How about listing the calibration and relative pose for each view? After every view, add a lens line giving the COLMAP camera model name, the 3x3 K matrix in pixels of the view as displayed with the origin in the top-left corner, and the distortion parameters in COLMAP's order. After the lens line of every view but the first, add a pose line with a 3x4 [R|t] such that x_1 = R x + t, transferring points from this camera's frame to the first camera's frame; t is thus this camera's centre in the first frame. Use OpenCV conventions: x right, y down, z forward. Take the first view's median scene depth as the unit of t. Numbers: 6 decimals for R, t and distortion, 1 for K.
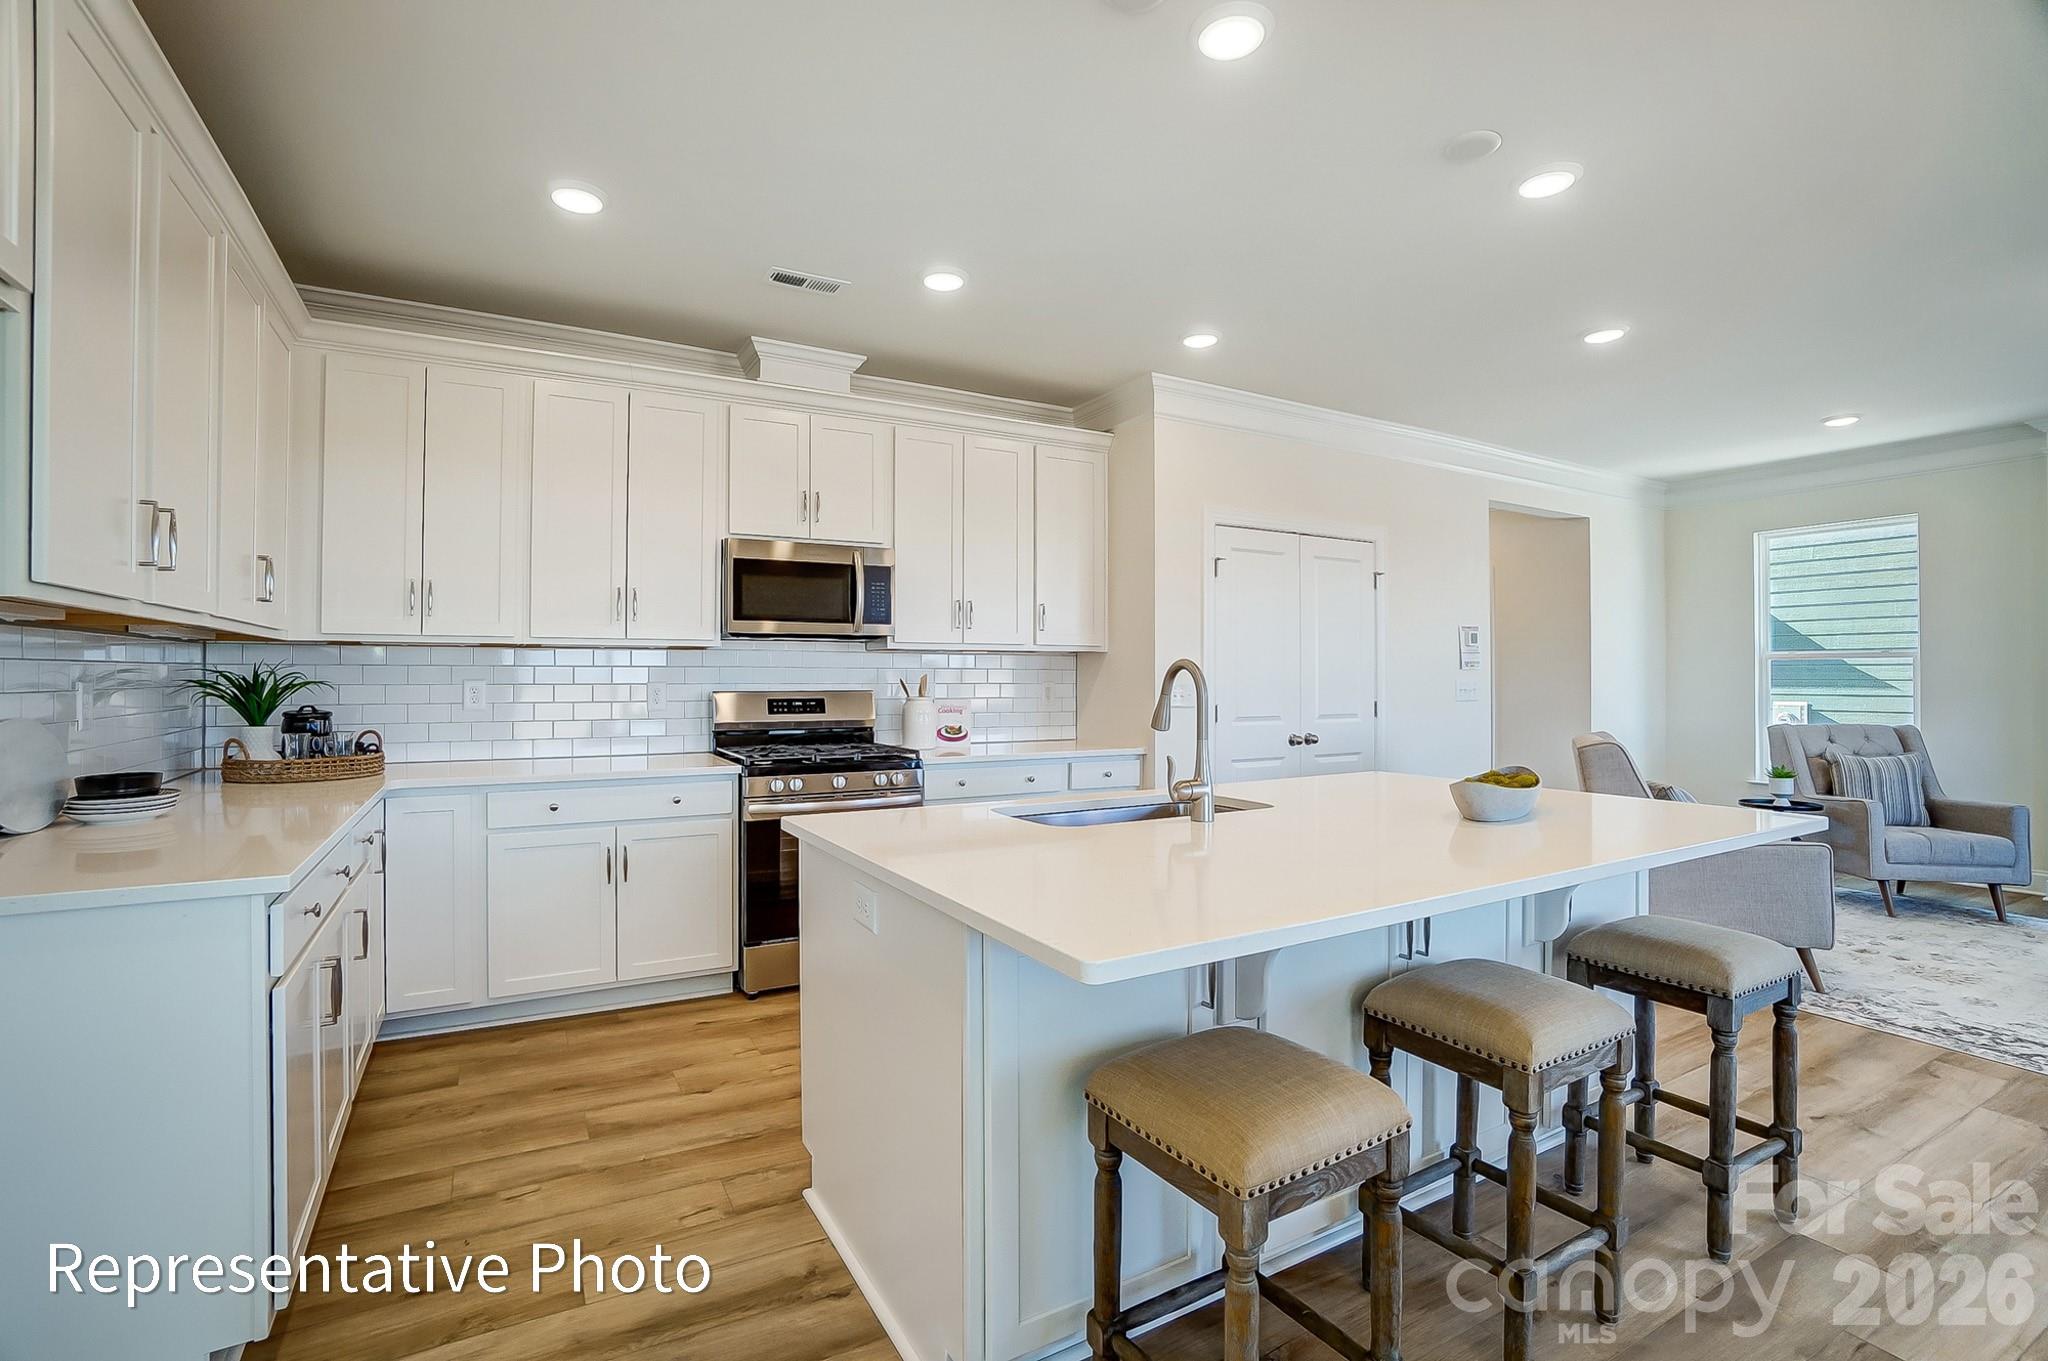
lens RADIAL K [[911.3, 0, 1010.1], [0, 911.3, 685.3], [0, 0, 1]] dist [-0.061944, 0.020651]
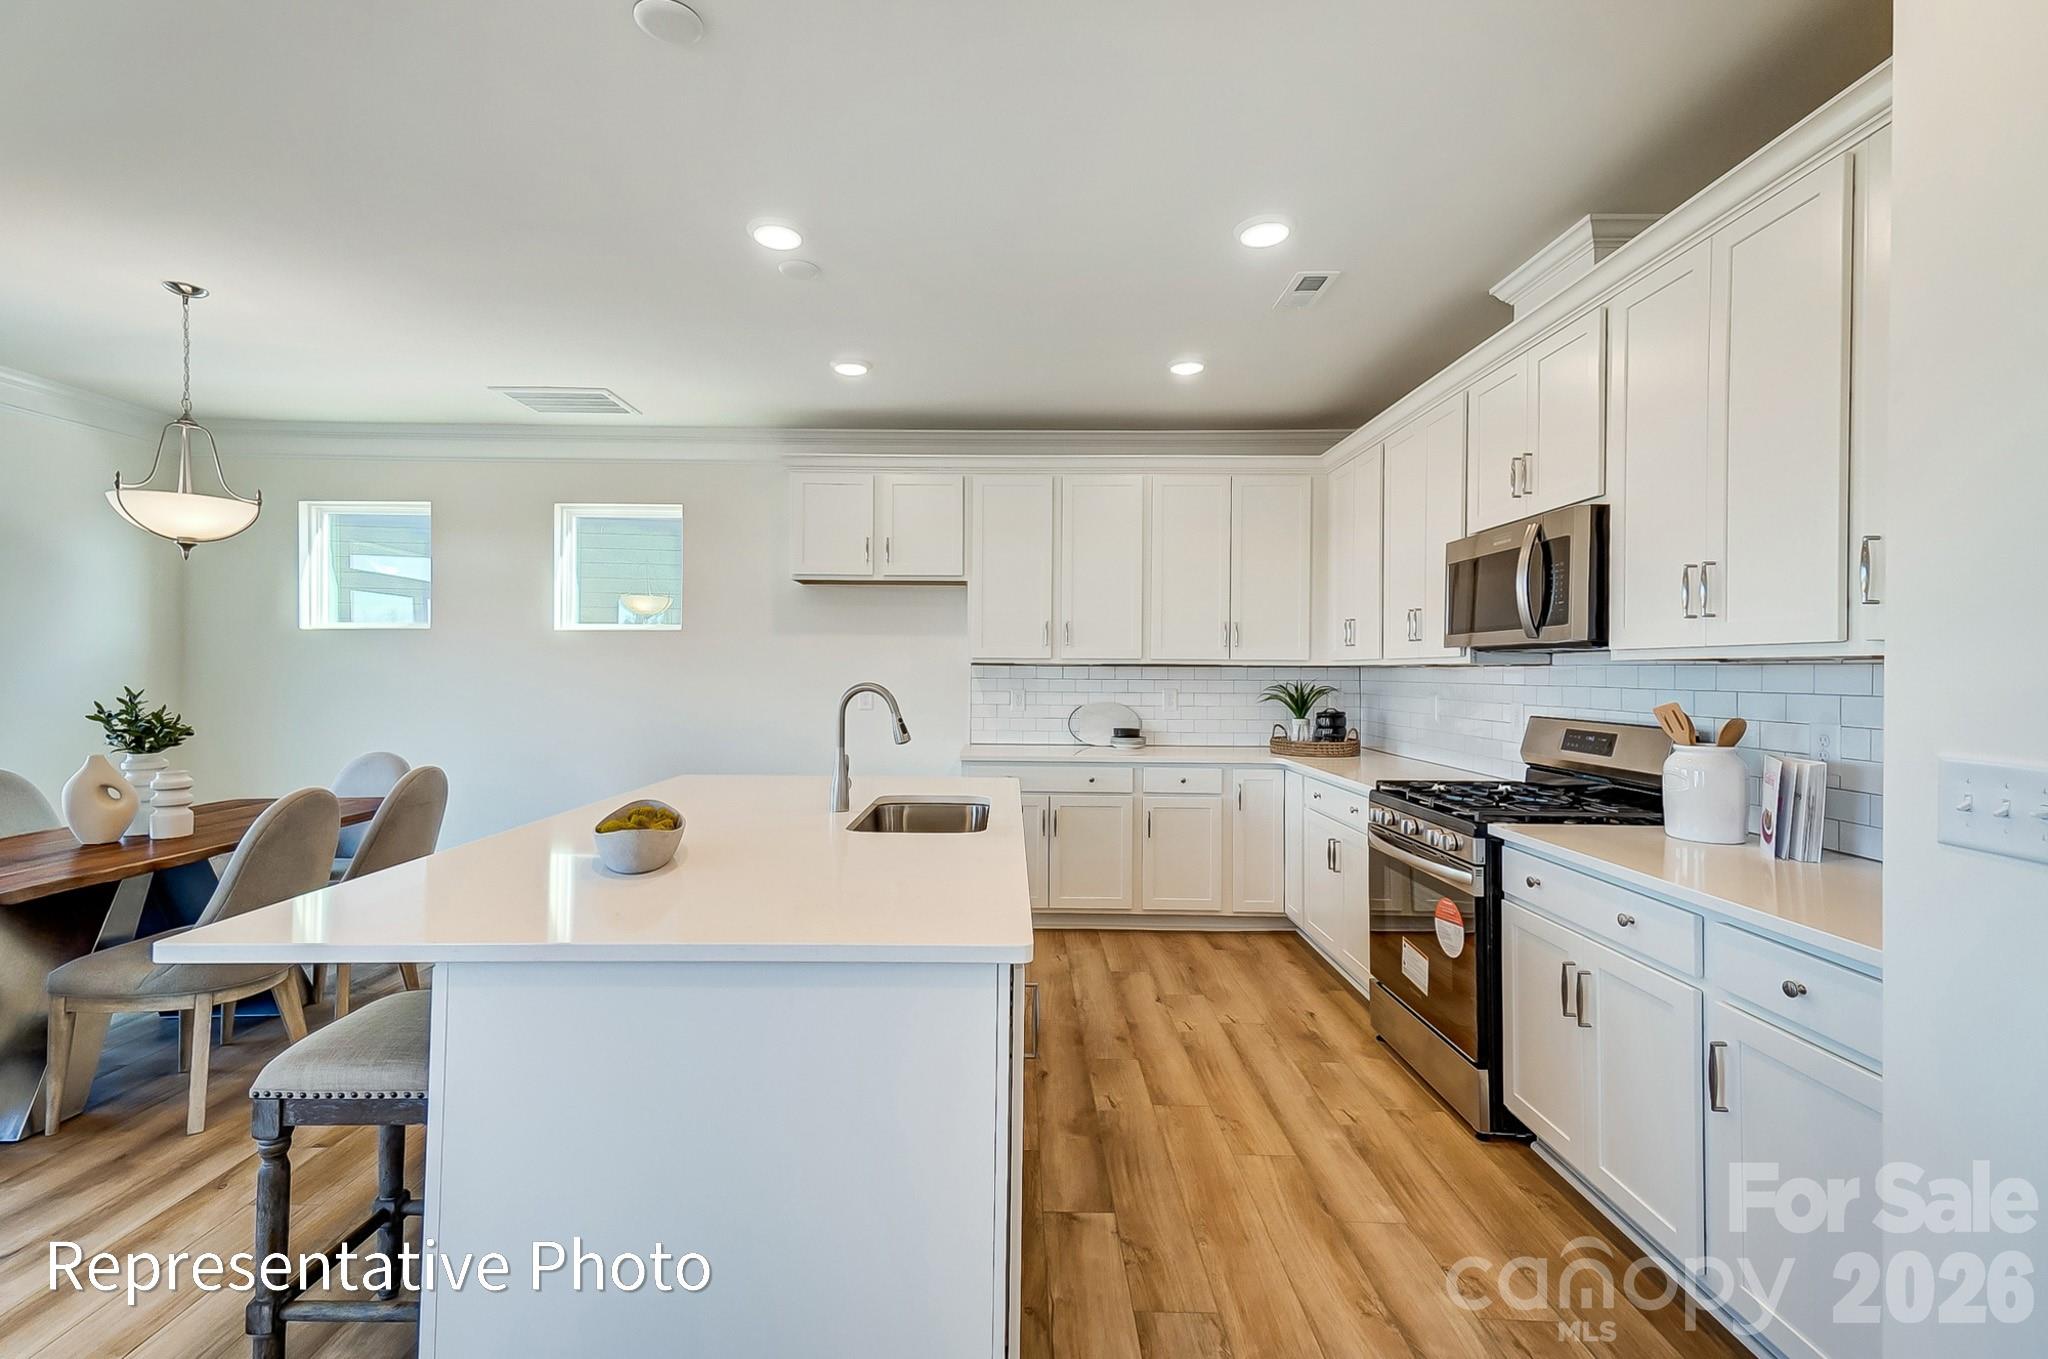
lens RADIAL K [[886.8, 0, 1007.5], [0, 886.8, 676.7], [0, 0, 1]] dist [0.029967, 0.000129]
pose [[-0.491323, 0.002770, -0.870973, 0.655566], [-0.013522, 0.999850, 0.010808, -0.032577], [0.870873, 0.017088, -0.491212, 1.011962]]
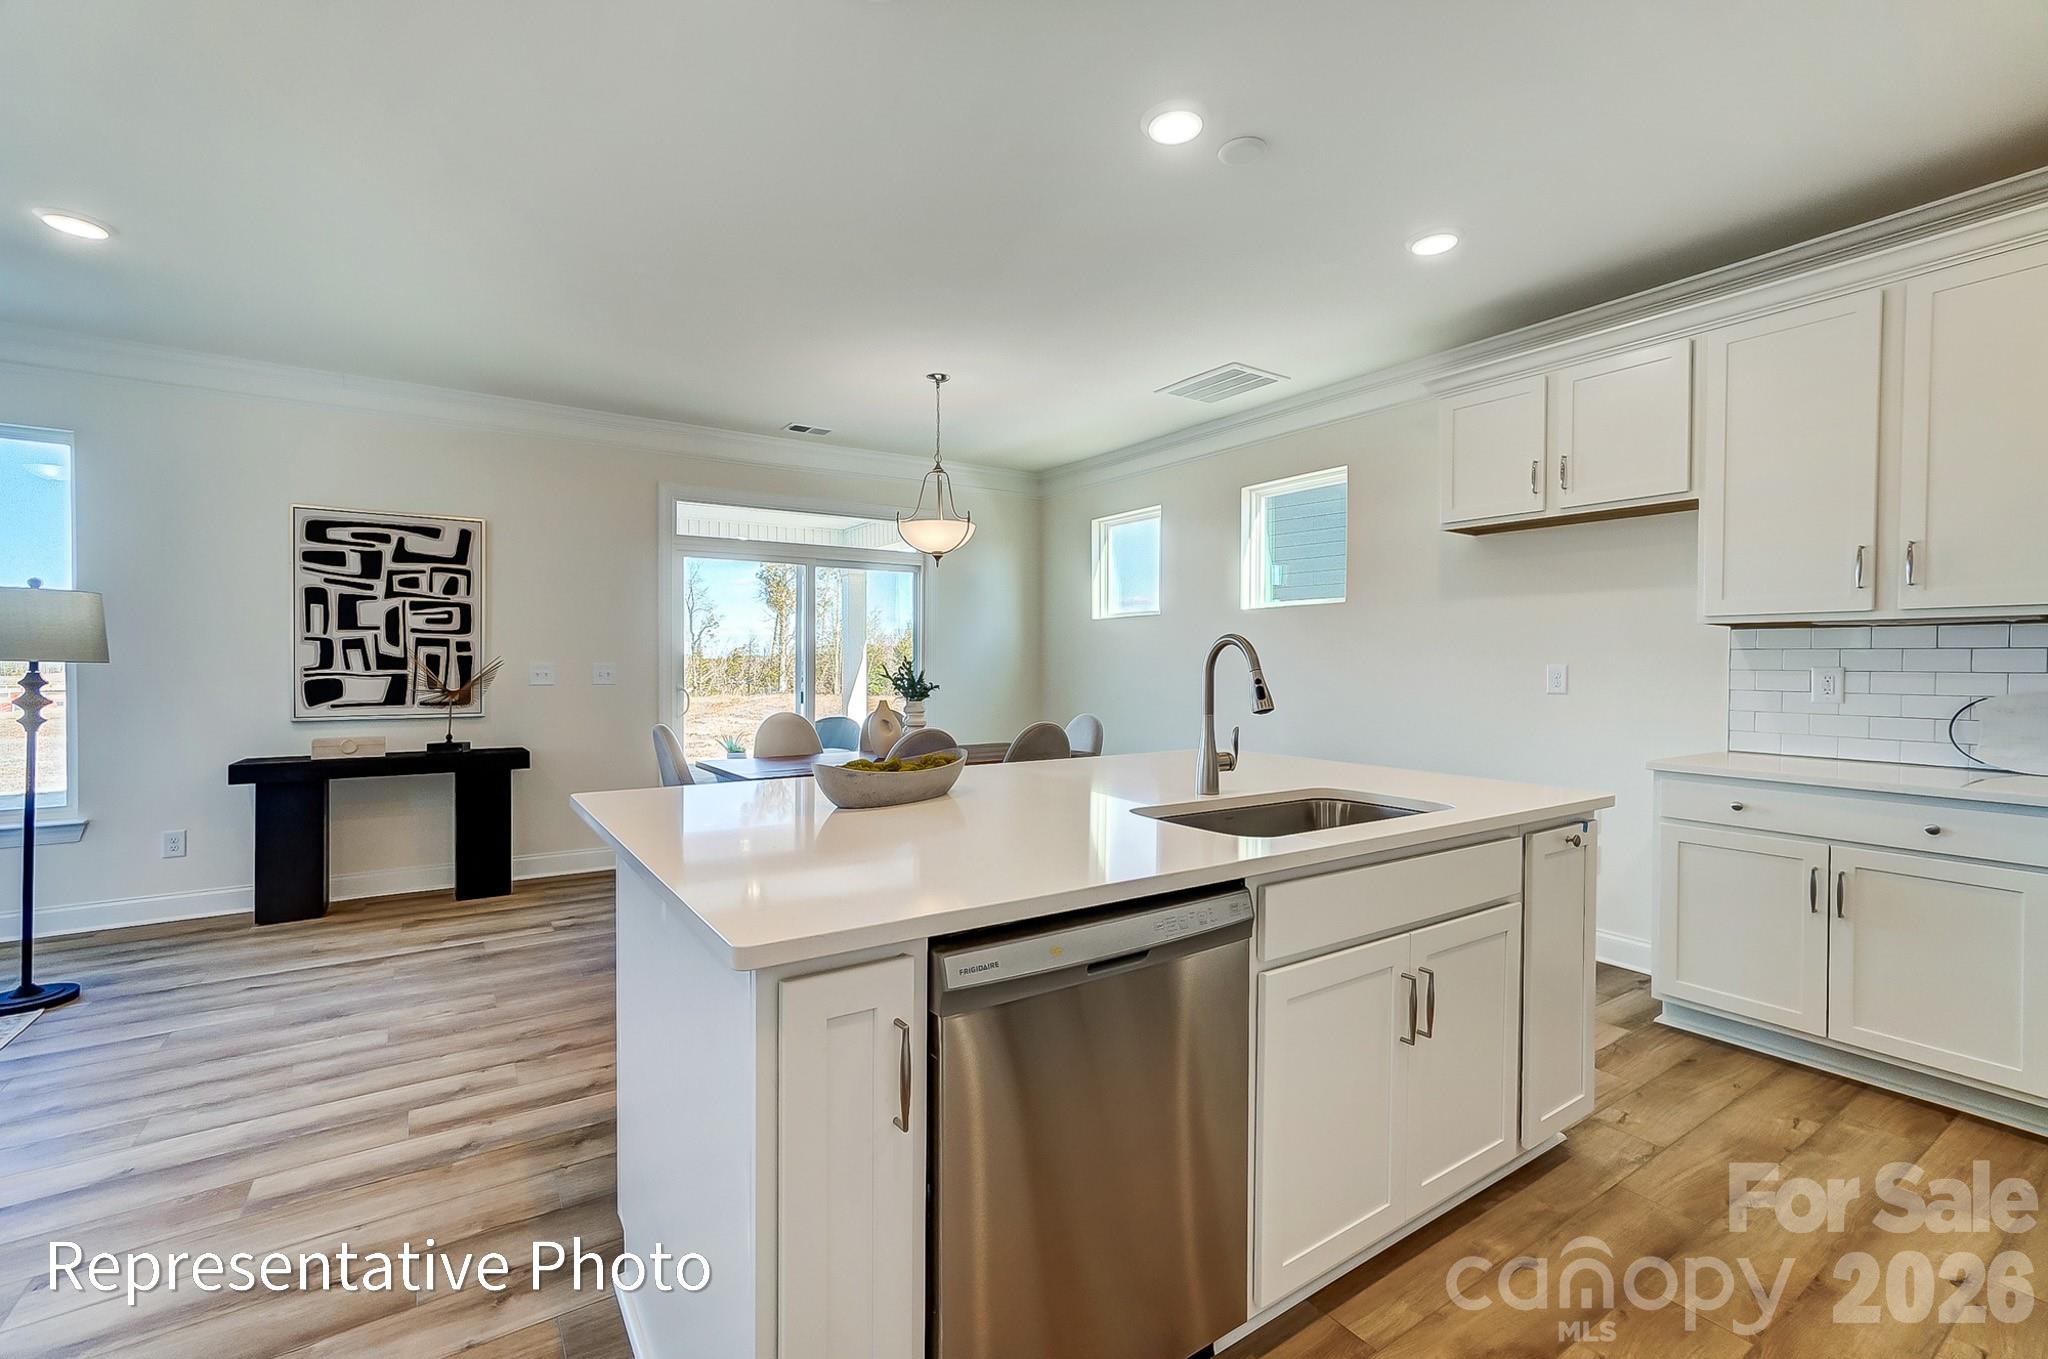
lens RADIAL K [[887.0, 0, 1024.0], [0, 887.0, 679.5], [0, 0, 1]] dist [0.003214, 0.000610]
pose [[-0.996646, -0.004167, -0.081731, 0.280670], [-0.006199, 0.999678, 0.024619, -0.003826], [0.081602, 0.025043, -0.996350, 1.111051]]
